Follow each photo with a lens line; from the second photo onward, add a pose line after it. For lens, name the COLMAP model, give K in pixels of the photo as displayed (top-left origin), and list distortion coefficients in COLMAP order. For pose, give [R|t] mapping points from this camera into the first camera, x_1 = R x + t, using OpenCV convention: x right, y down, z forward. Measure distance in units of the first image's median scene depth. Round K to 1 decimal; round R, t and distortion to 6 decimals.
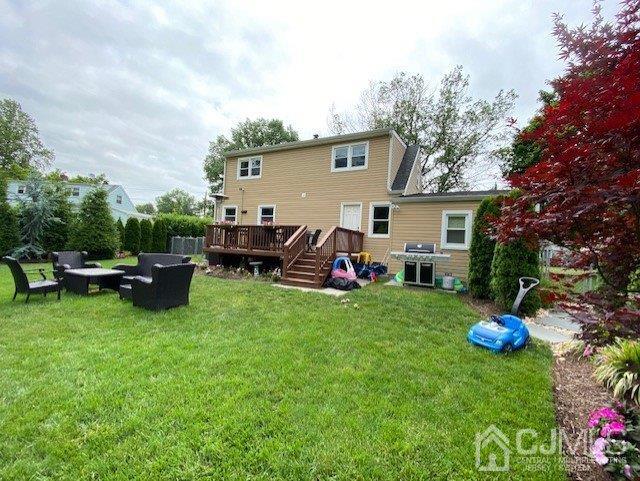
lens RADIAL K [[260.7, 0, 317.5], [0, 260.7, 241.5], [0, 0, 1]] dist [0.000290, -0.012922]
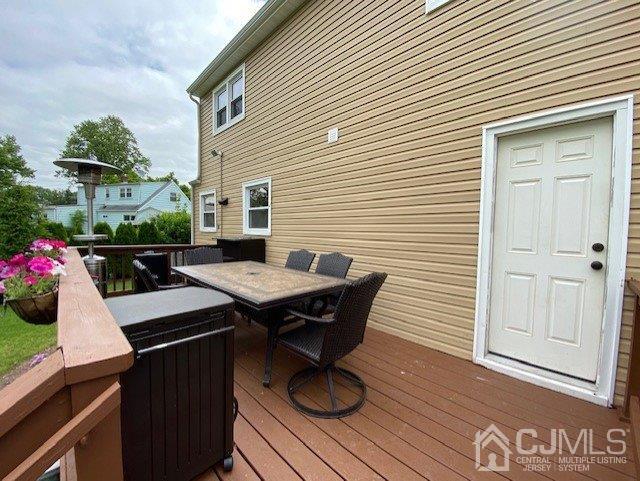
lens RADIAL K [[260.7, 0, 317.5], [0, 260.7, 241.5], [0, 0, 1]] dist [0.000290, -0.012922]
pose [[0.949660, -0.030072, -0.311837, 0.024840], [0.048125, 0.997571, 0.050361, -0.070266], [0.309565, -0.062833, 0.948800, 0.728921]]
